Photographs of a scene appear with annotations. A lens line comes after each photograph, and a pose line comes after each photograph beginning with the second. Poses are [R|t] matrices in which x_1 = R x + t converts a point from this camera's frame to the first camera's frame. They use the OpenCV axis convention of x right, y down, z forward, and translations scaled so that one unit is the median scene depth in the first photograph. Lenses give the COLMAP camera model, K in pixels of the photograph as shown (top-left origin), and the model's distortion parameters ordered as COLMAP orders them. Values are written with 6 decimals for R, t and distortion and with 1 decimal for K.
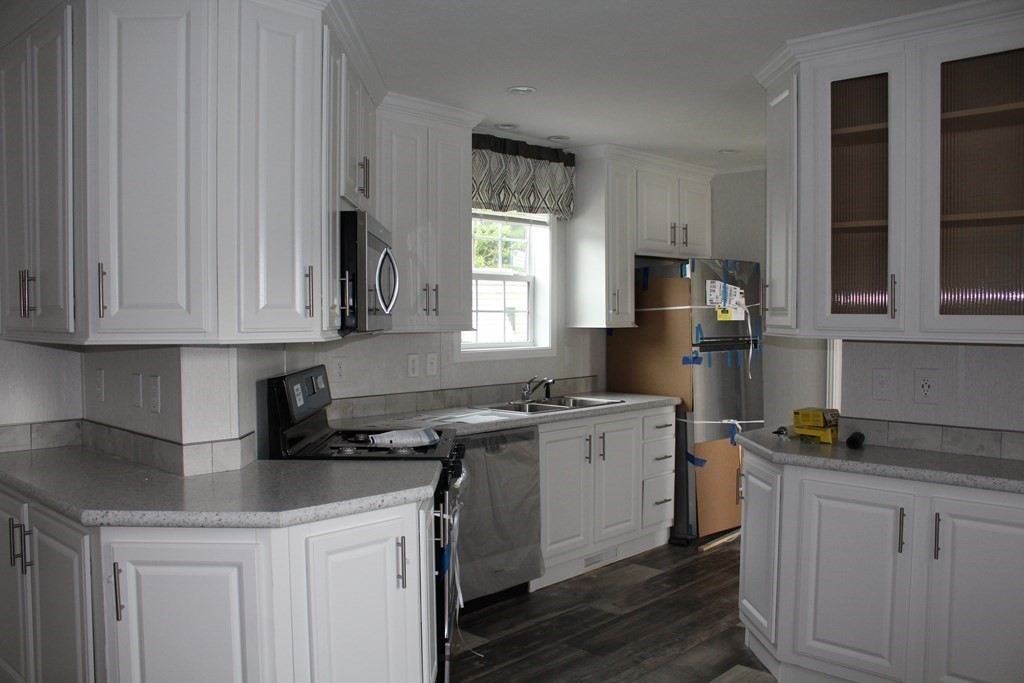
lens RADIAL K [[851.3, 0, 512.0], [0, 851.3, 341.5], [0, 0, 1]] dist [-0.157873, 0.116637]
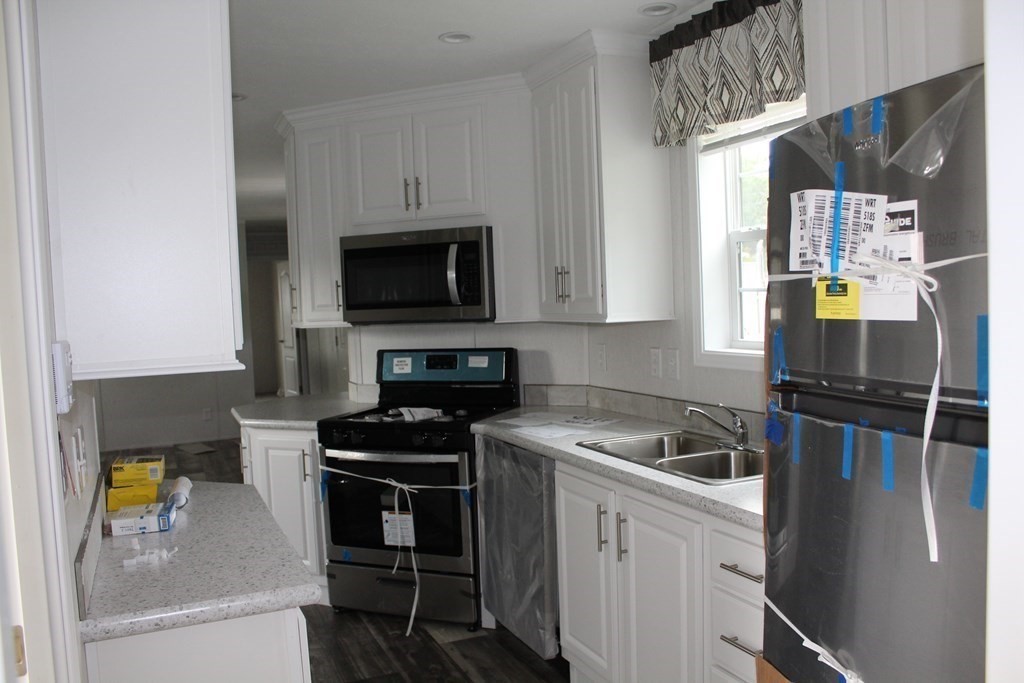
lens RADIAL K [[851.3, 0, 512.0], [0, 851.3, 341.5], [0, 0, 1]] dist [-0.157873, 0.116637]
pose [[-0.392917, 0.061516, -0.917514, 0.565437], [0.009616, 0.997980, 0.062793, -0.036643], [0.919523, 0.015850, -0.392715, 1.013866]]
